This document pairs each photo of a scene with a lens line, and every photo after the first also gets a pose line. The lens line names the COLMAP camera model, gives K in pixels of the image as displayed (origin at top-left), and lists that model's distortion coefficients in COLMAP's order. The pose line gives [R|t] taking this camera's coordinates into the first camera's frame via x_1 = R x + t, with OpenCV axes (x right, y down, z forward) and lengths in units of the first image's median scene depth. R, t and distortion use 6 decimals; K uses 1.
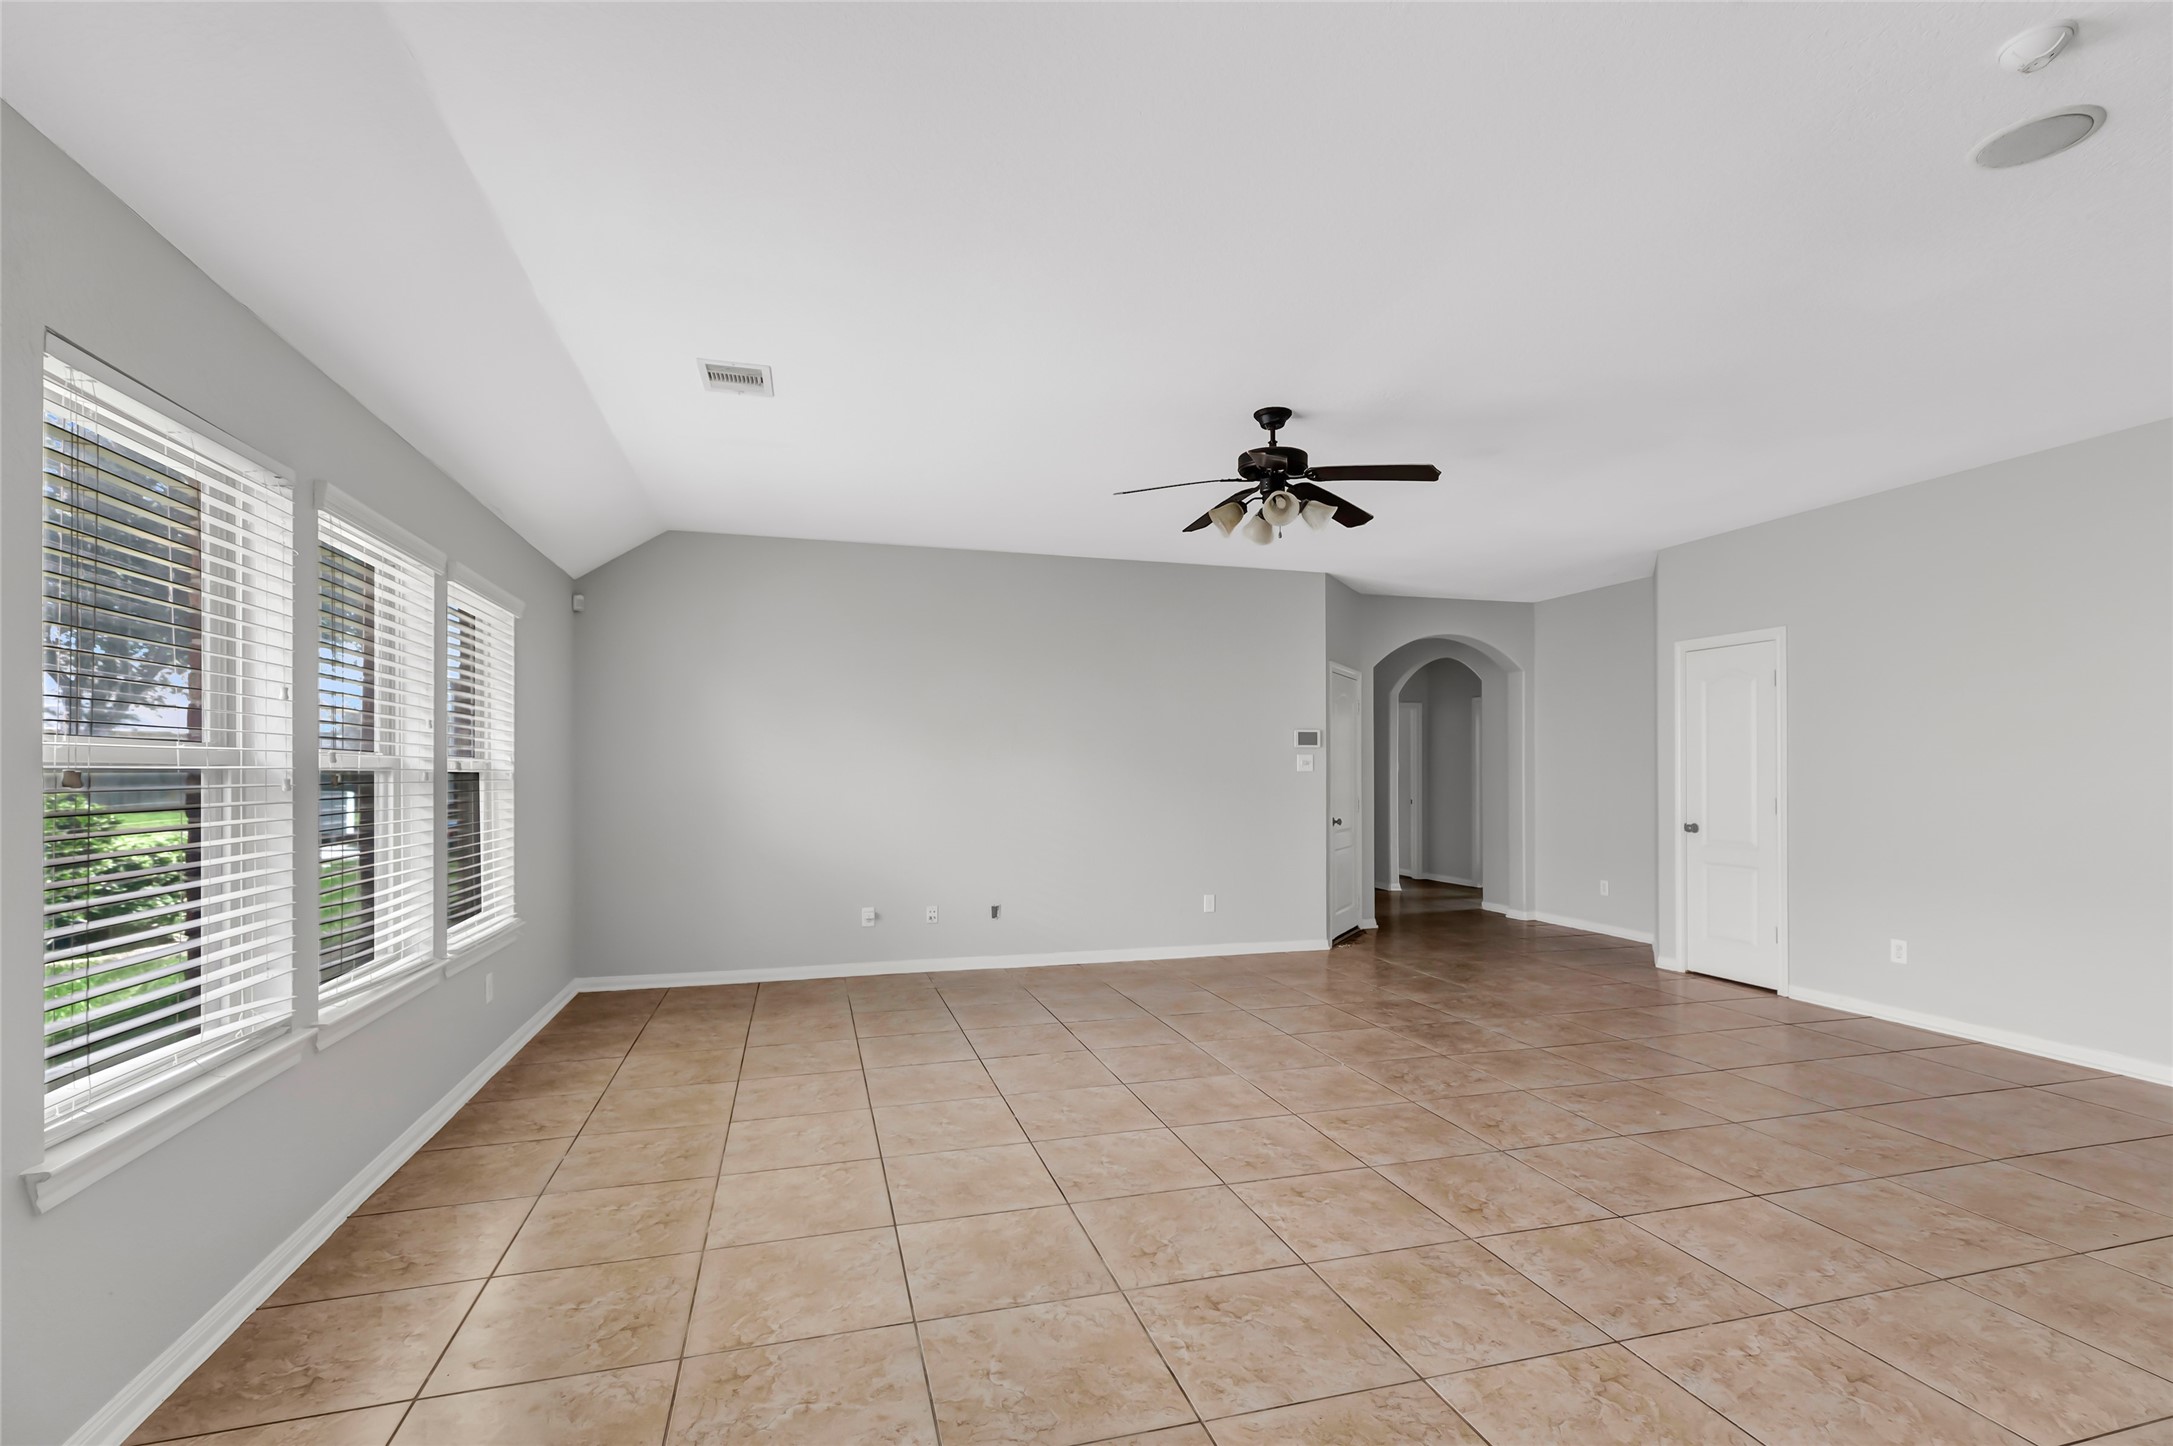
lens RADIAL K [[987.3, 0, 1086.1], [0, 987.3, 741.8], [0, 0, 1]] dist [0.001277, 0.000076]
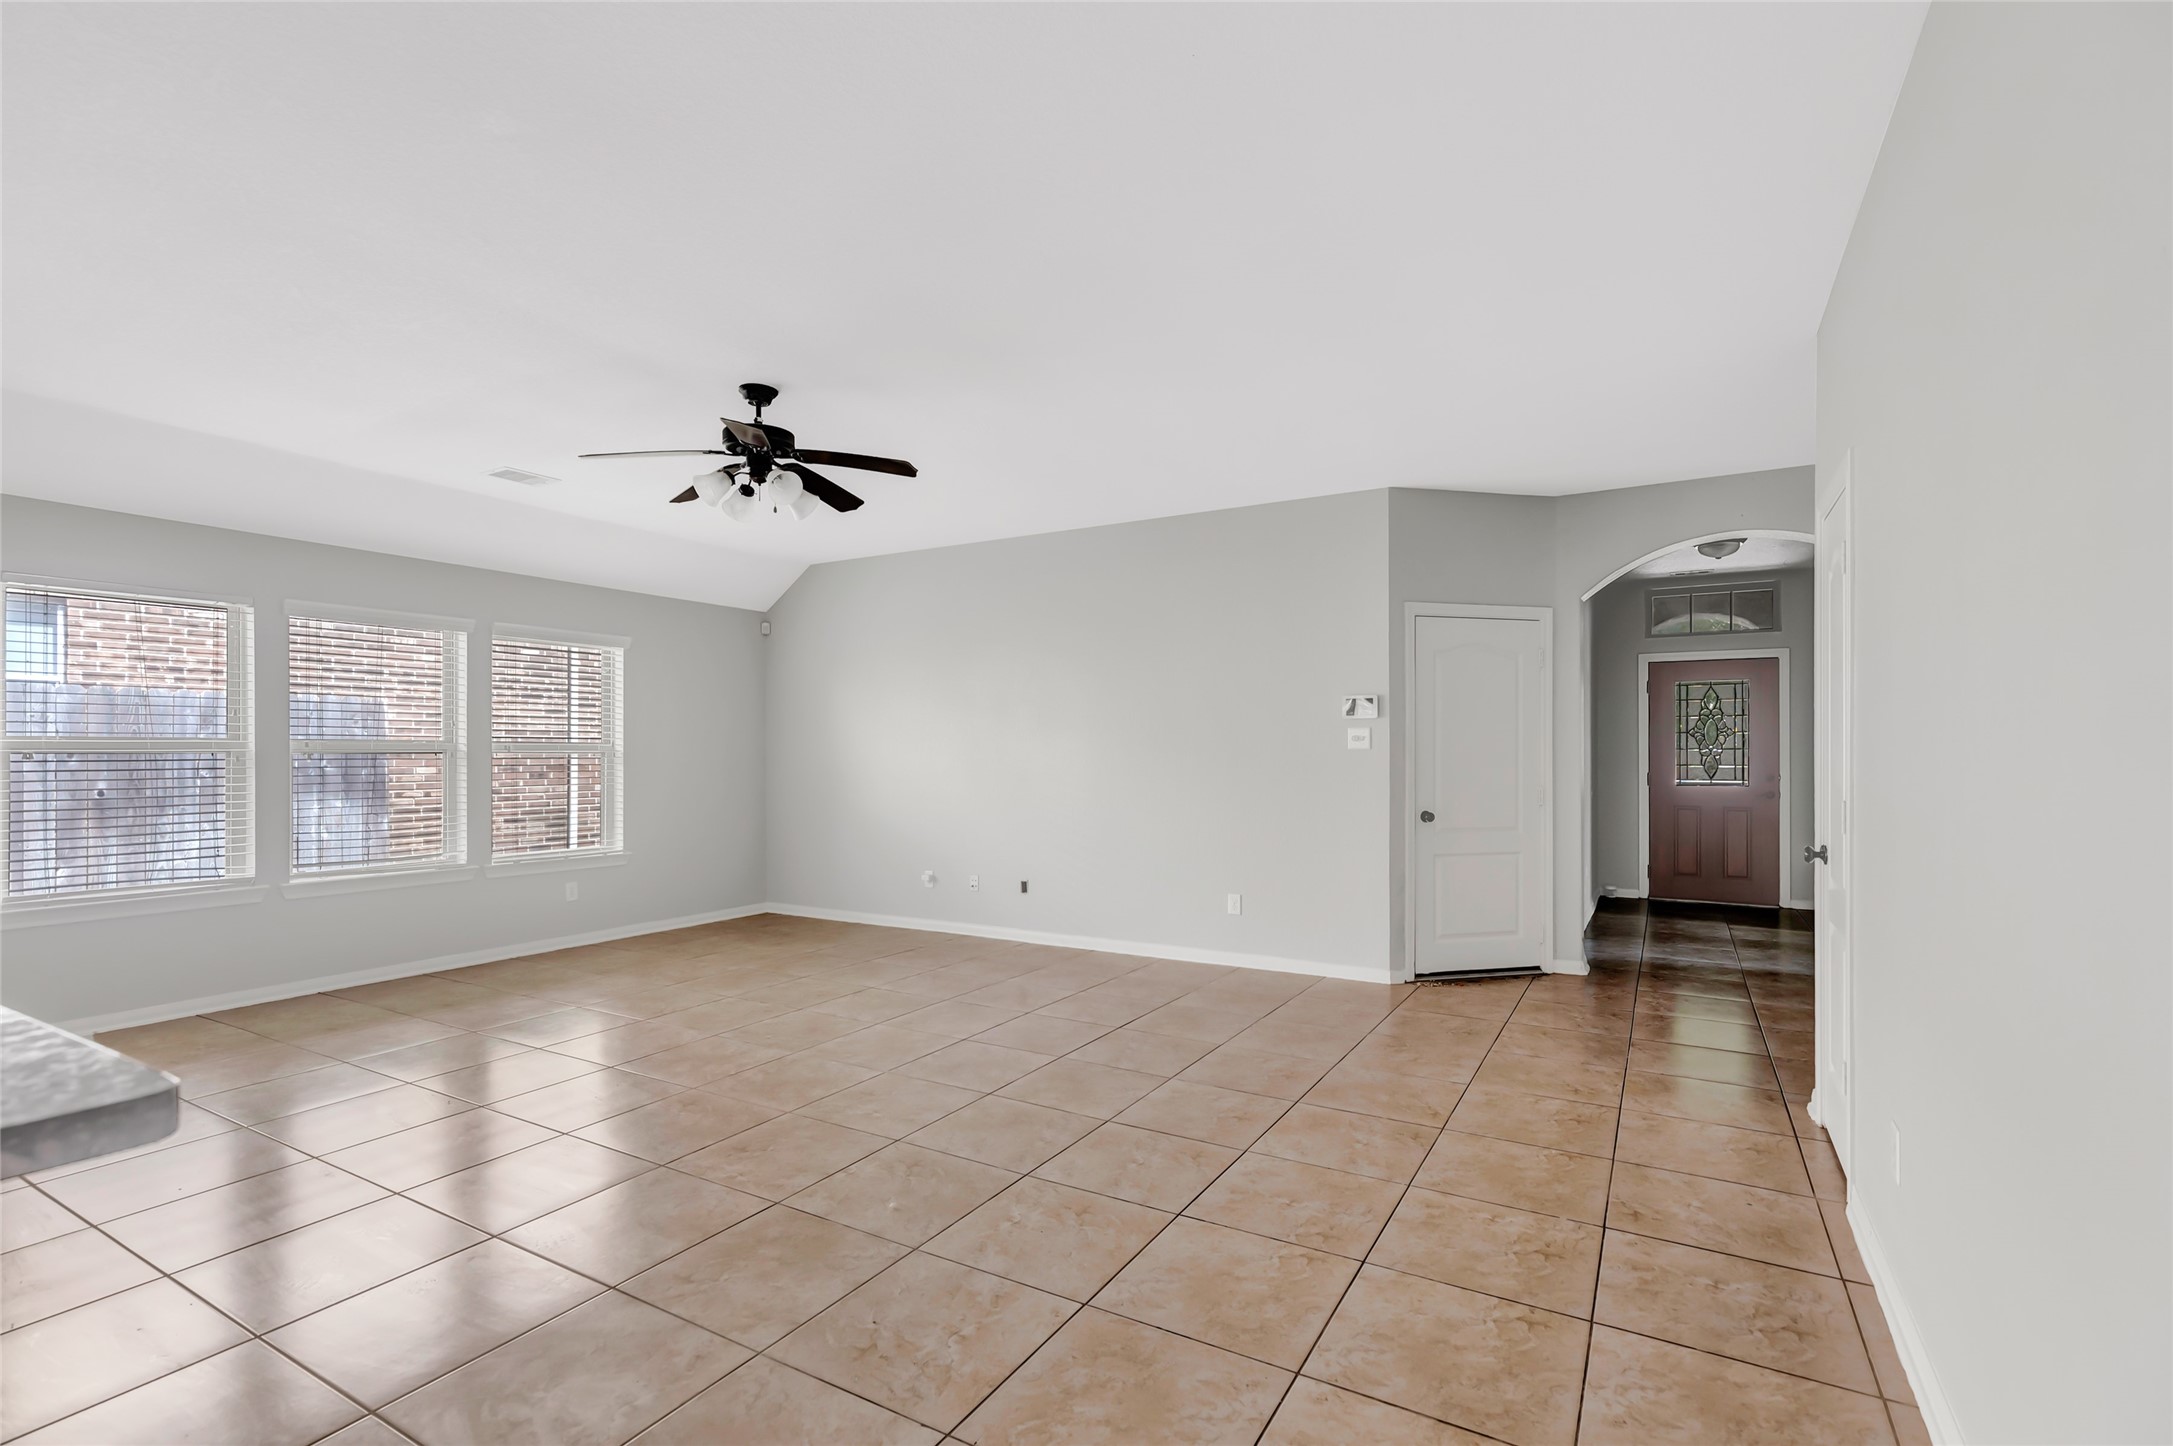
lens RADIAL K [[987.3, 0, 1087.9], [0, 987.3, 731.9], [0, 0, 1]] dist [0.001277, 0.000076]
pose [[0.693457, -0.014587, -0.720350, 0.724261], [0.023427, 0.999723, 0.002308, 0.010807], [0.720117, -0.018476, 0.693607, 0.350844]]
